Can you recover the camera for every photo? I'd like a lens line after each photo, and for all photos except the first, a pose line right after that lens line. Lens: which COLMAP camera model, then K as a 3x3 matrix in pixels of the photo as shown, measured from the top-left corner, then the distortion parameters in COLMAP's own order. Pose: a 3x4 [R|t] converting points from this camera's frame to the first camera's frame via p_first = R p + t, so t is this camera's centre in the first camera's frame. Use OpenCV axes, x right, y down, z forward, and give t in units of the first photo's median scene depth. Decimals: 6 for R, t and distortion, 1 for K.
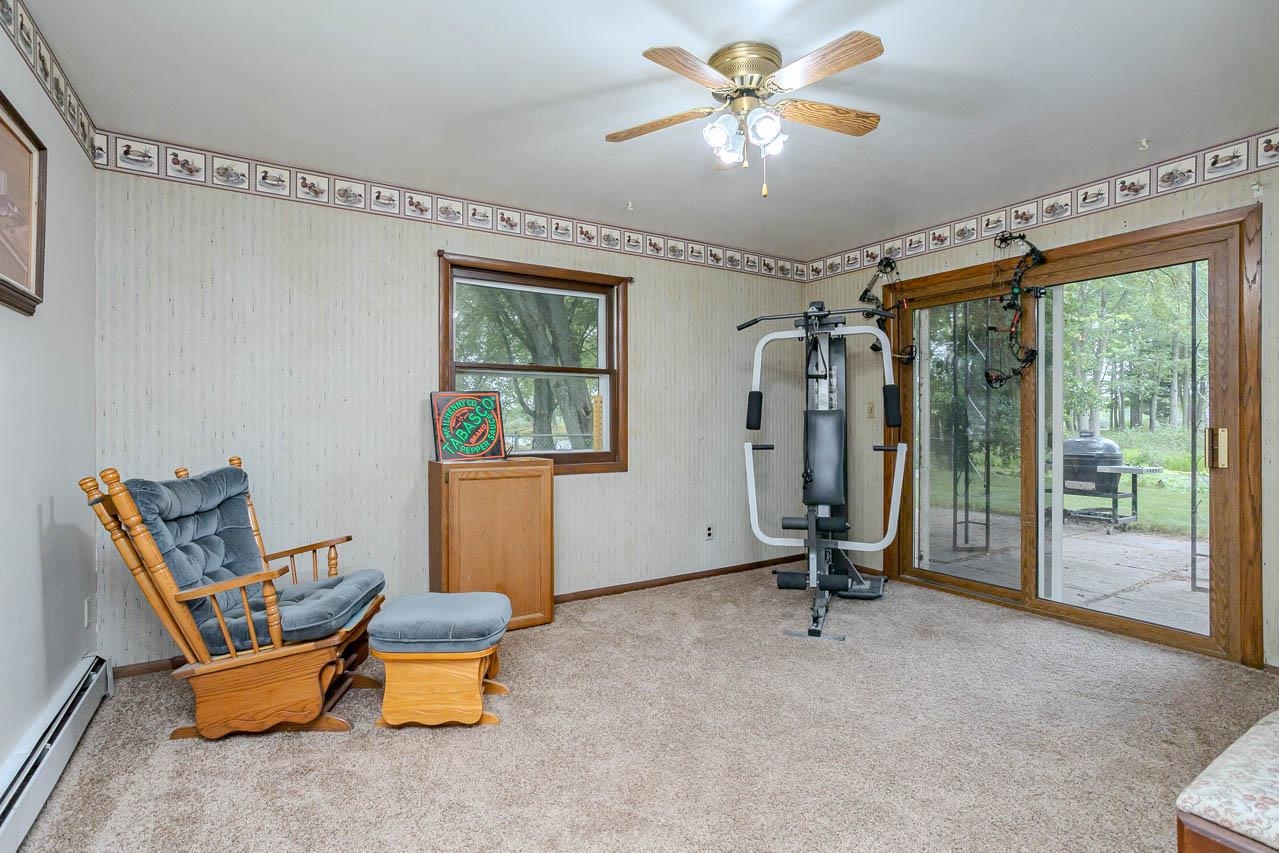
lens RADIAL K [[613.4, 0, 641.3], [0, 613.4, 421.8], [0, 0, 1]] dist [-0.044069, 0.024447]
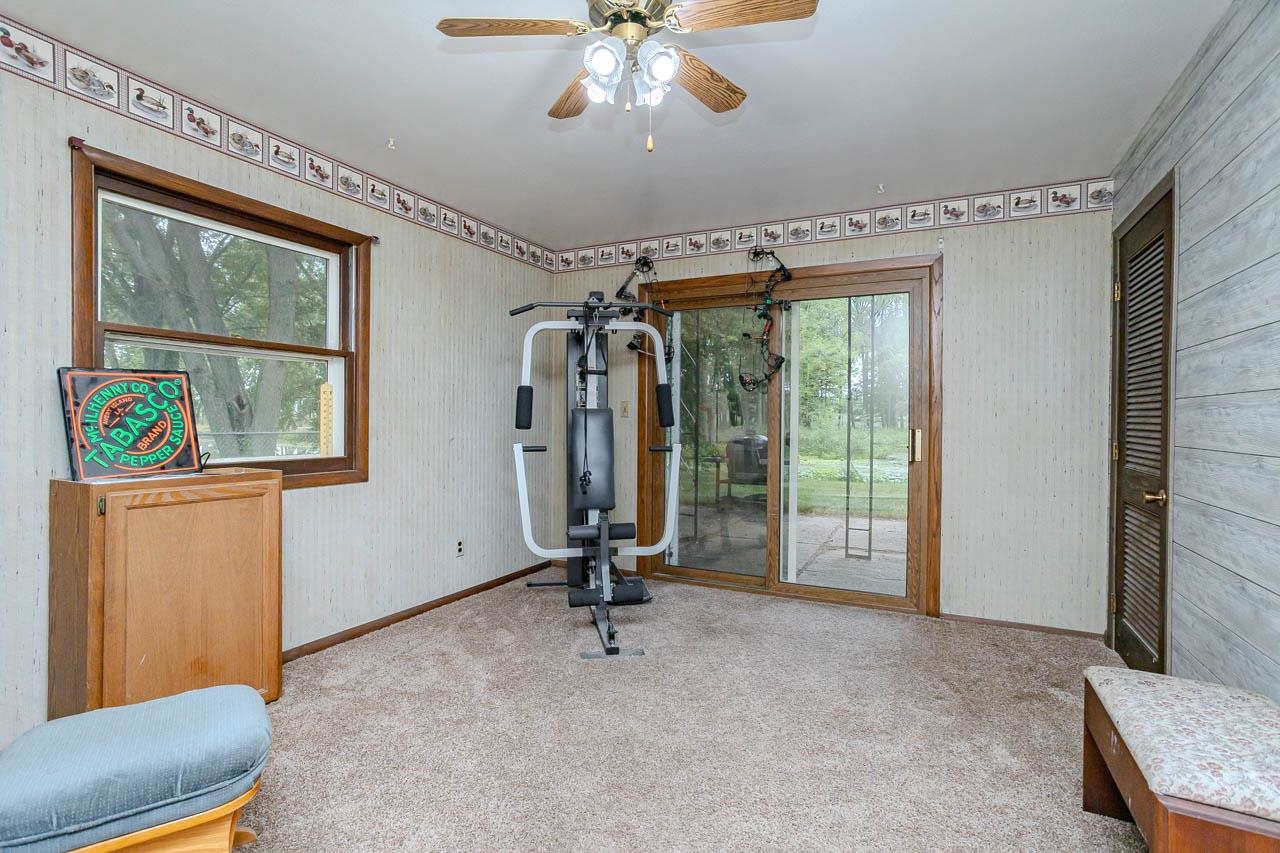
lens RADIAL K [[613.9, 0, 647.9], [0, 613.9, 423.2], [0, 0, 1]] dist [-0.044069, 0.024447]
pose [[0.863635, 0.006636, 0.504074, -0.125346], [-0.009869, 0.999944, 0.003746, -0.000784], [-0.504021, -0.008210, 0.863652, 0.163659]]
